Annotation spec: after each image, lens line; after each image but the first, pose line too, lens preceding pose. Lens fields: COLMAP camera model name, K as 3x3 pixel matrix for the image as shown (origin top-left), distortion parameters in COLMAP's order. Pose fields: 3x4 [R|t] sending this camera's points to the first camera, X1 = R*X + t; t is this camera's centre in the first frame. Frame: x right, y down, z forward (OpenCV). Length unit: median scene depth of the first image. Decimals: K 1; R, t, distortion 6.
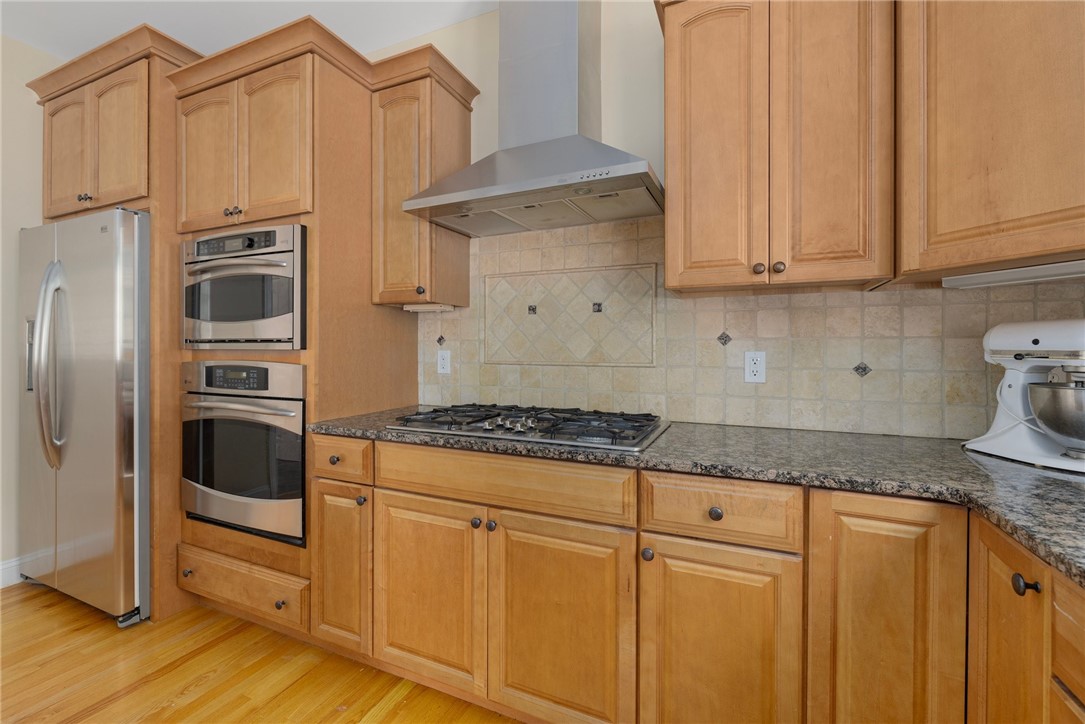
lens RADIAL K [[460.7, 0, 541.2], [0, 460.7, 350.9], [0, 0, 1]] dist [-0.001691, 0.000659]
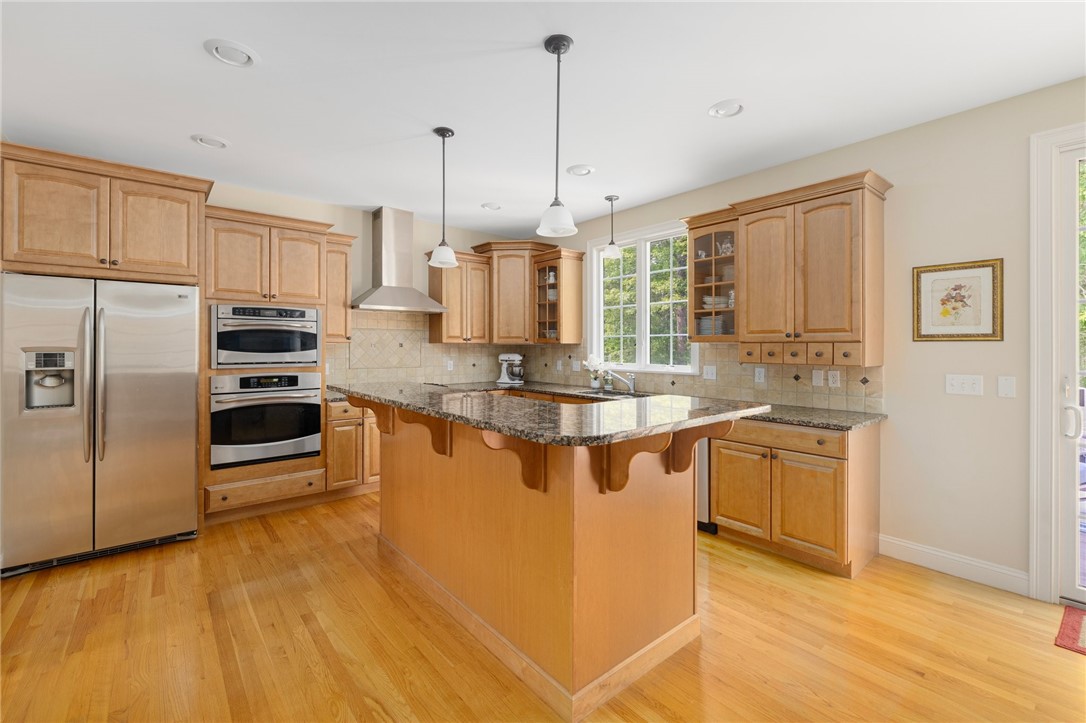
lens RADIAL K [[461.1, 0, 540.7], [0, 461.1, 346.5], [0, 0, 1]] dist [-0.001691, 0.000659]
pose [[0.439671, -0.004348, 0.898148, -2.468184], [0.000981, 0.999990, 0.004361, -0.127335], [-0.898158, -0.001036, 0.439671, -1.129670]]
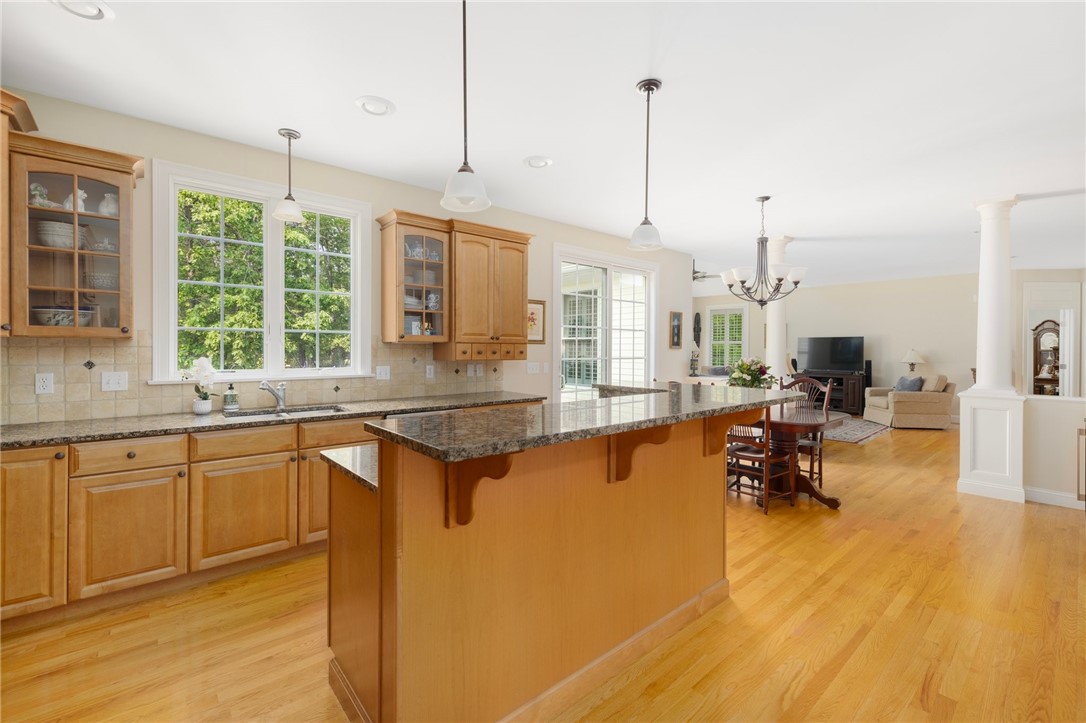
lens RADIAL K [[461.1, 0, 533.4], [0, 461.1, 351.6], [0, 0, 1]] dist [-0.001691, 0.000659]
pose [[-0.898067, -0.013935, 0.439639, -1.515852], [-0.009775, 0.999883, 0.011727, -0.121773], [-0.439751, 0.006234, -0.898098, 1.151142]]
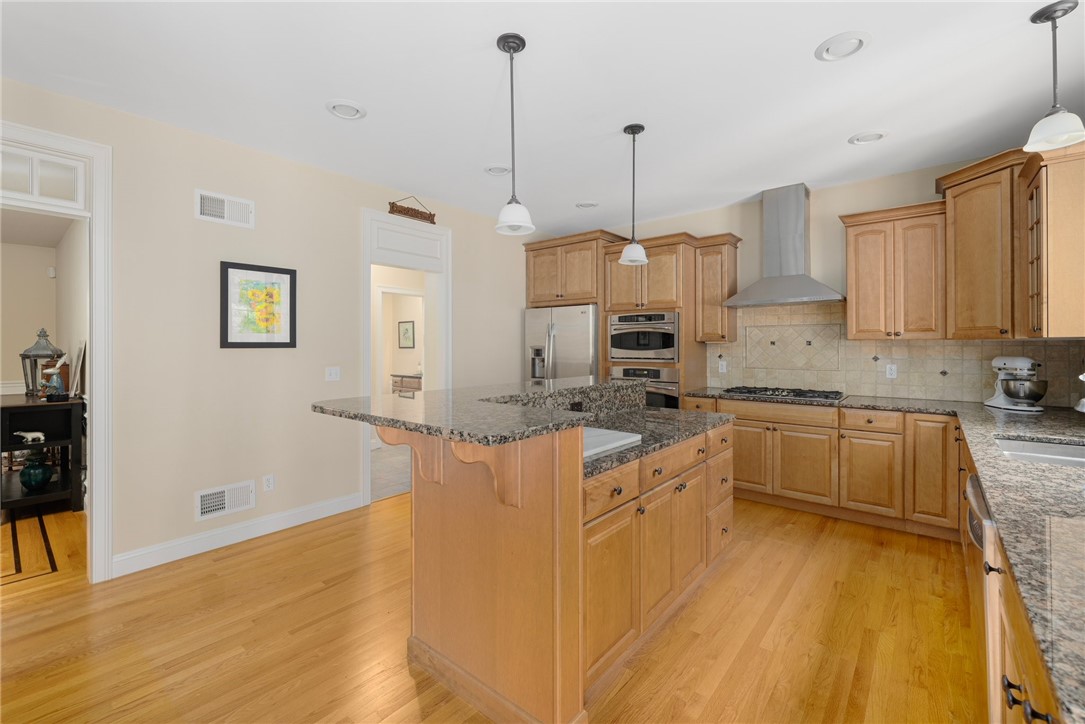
lens RADIAL K [[460.7, 0, 537.8], [0, 460.7, 346.8], [0, 0, 1]] dist [-0.001691, 0.000659]
pose [[0.961272, -0.005697, -0.275544, -0.673822], [0.006142, 0.999981, 0.000752, -0.113453], [0.275534, -0.002415, 0.961288, -1.914190]]
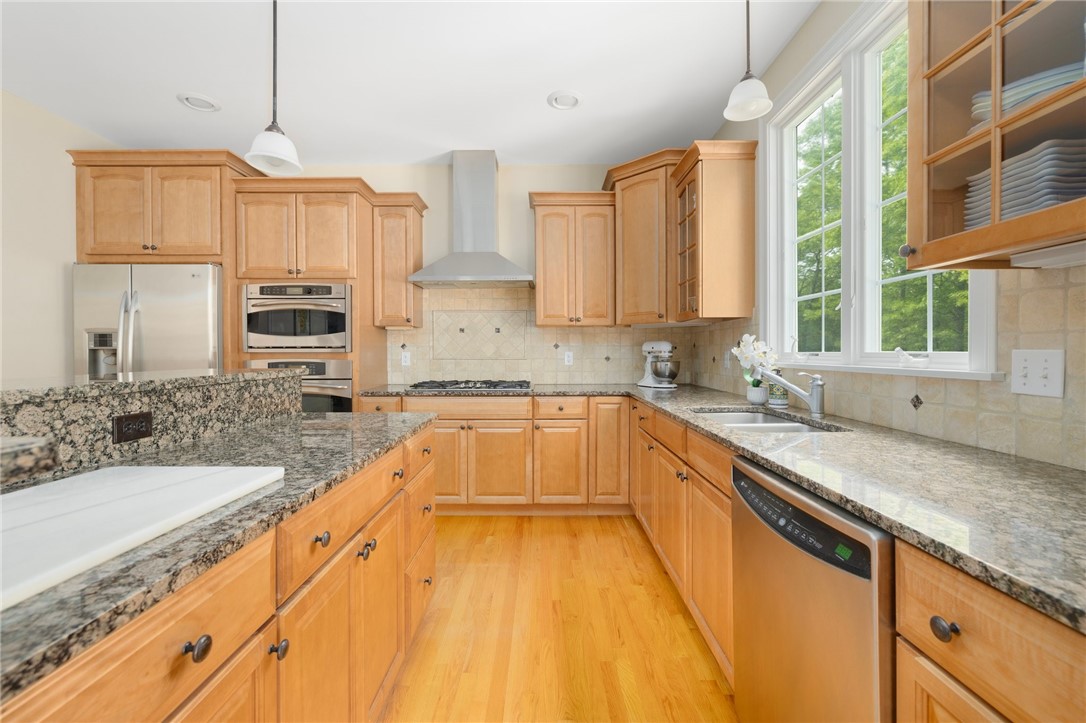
lens RADIAL K [[461.1, 0, 542.0], [0, 461.1, 356.6], [0, 0, 1]] dist [-0.001691, 0.000659]
pose [[0.913084, -0.010665, 0.407631, -0.688792], [0.006170, 0.999905, 0.012342, -0.003720], [-0.407724, -0.008754, 0.913063, -1.209963]]
